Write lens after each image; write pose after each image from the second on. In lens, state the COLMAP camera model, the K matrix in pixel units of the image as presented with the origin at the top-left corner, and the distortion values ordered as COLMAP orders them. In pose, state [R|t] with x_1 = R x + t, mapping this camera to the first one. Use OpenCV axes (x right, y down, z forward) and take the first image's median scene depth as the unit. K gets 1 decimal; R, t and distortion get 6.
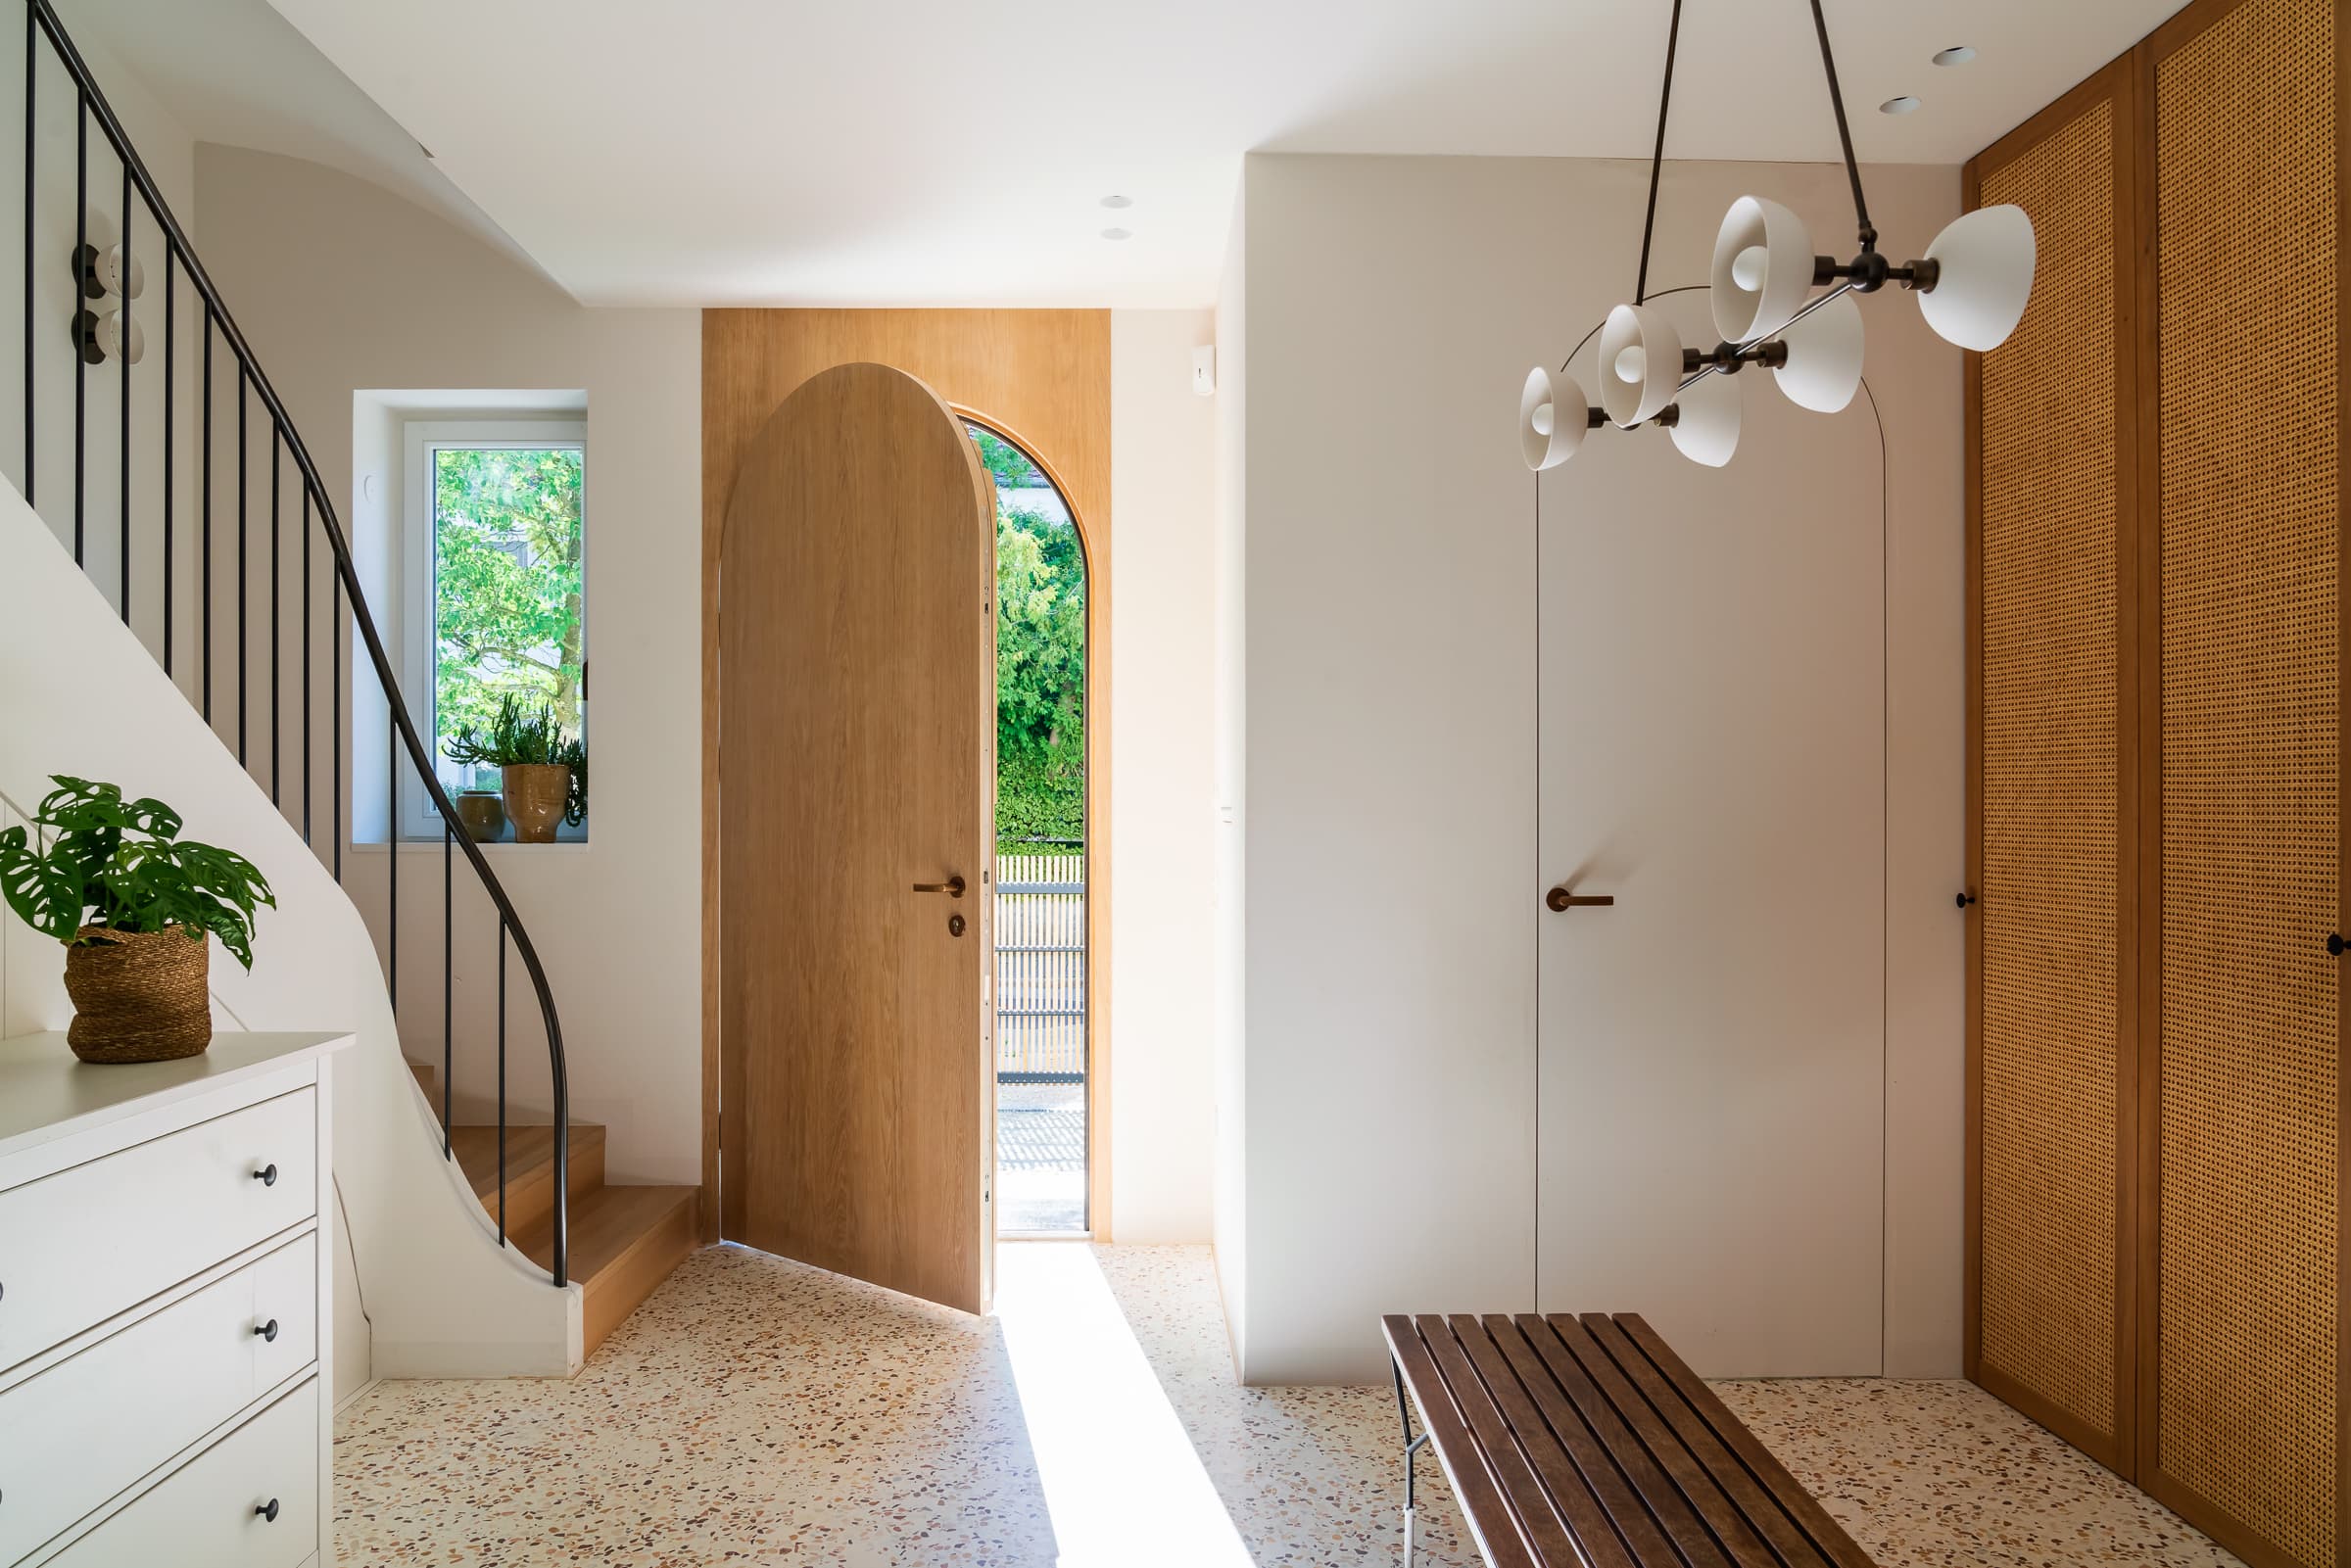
lens RADIAL K [[1595.4, 0, 1175.5], [0, 1595.4, 784.0], [0, 0, 1]] dist [-0.002687, -0.000850]
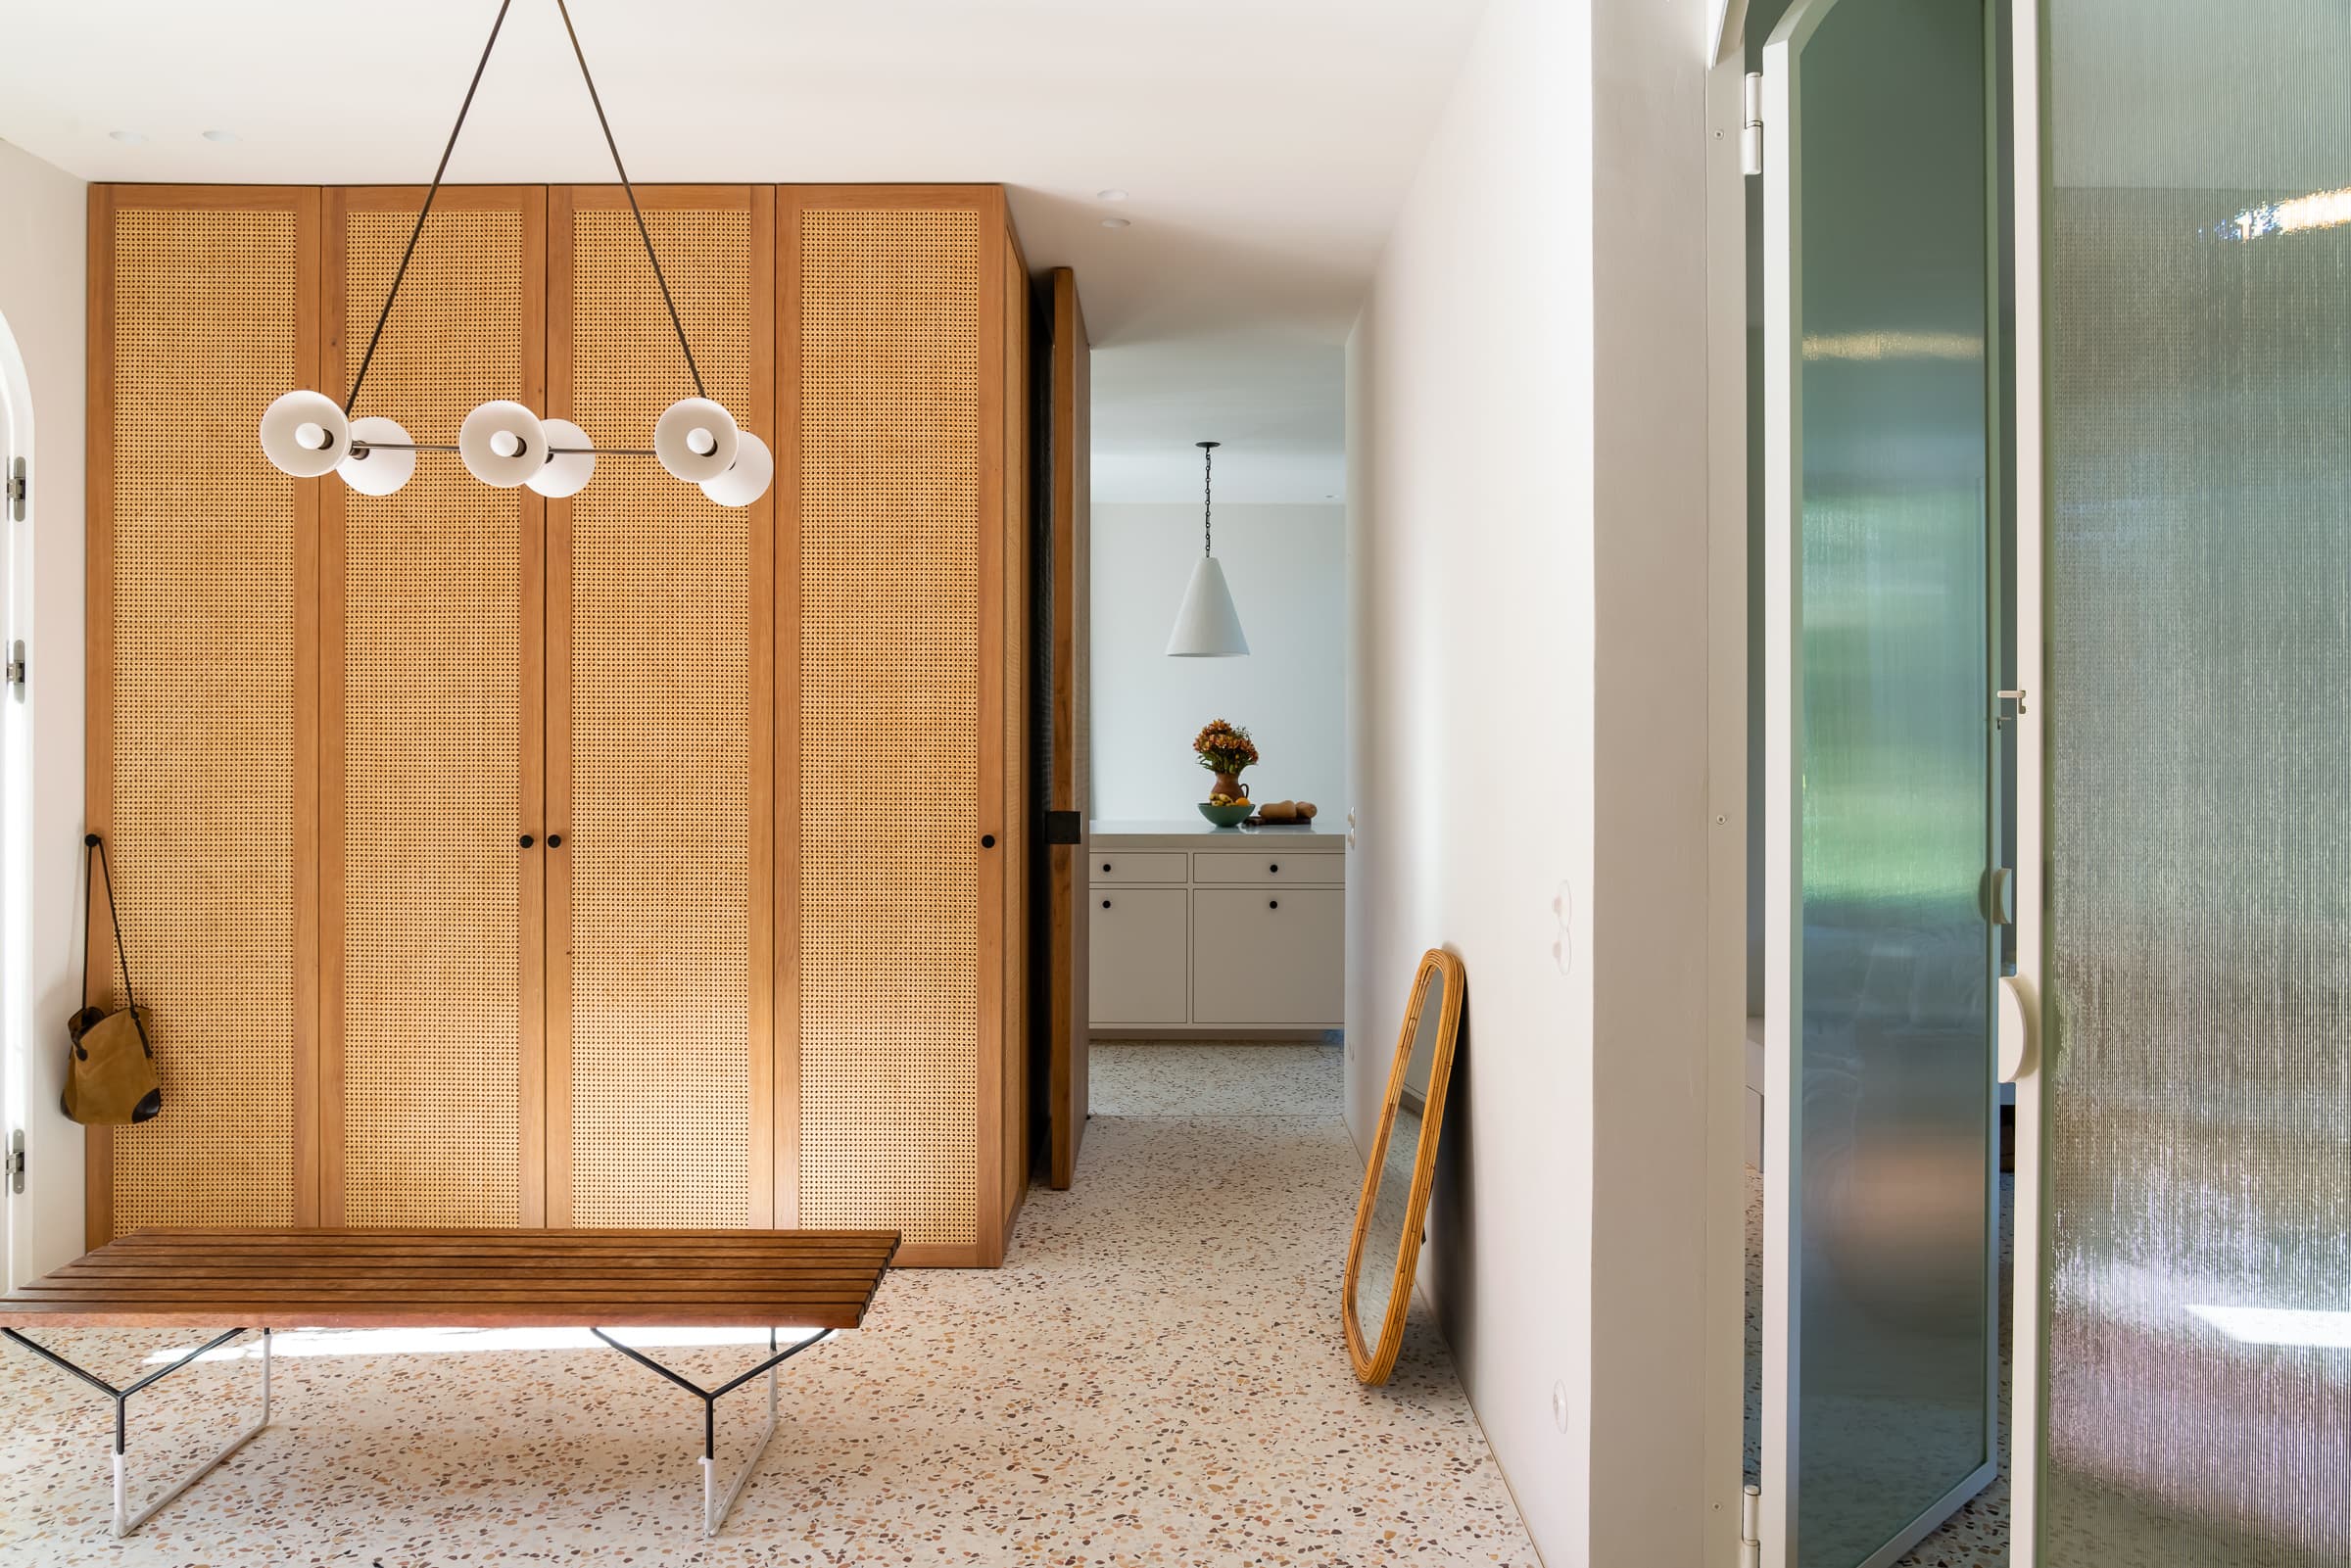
lens RADIAL K [[1631.0, 0, 1175.7], [0, 1631.0, 729.3], [0, 0, 1]] dist [-0.003132, -0.000474]
pose [[0.011999, 0.005833, 0.999911, -0.746659], [-0.011574, 0.999917, -0.005694, -0.008864], [-0.999861, -0.011505, 0.012066, 0.264646]]
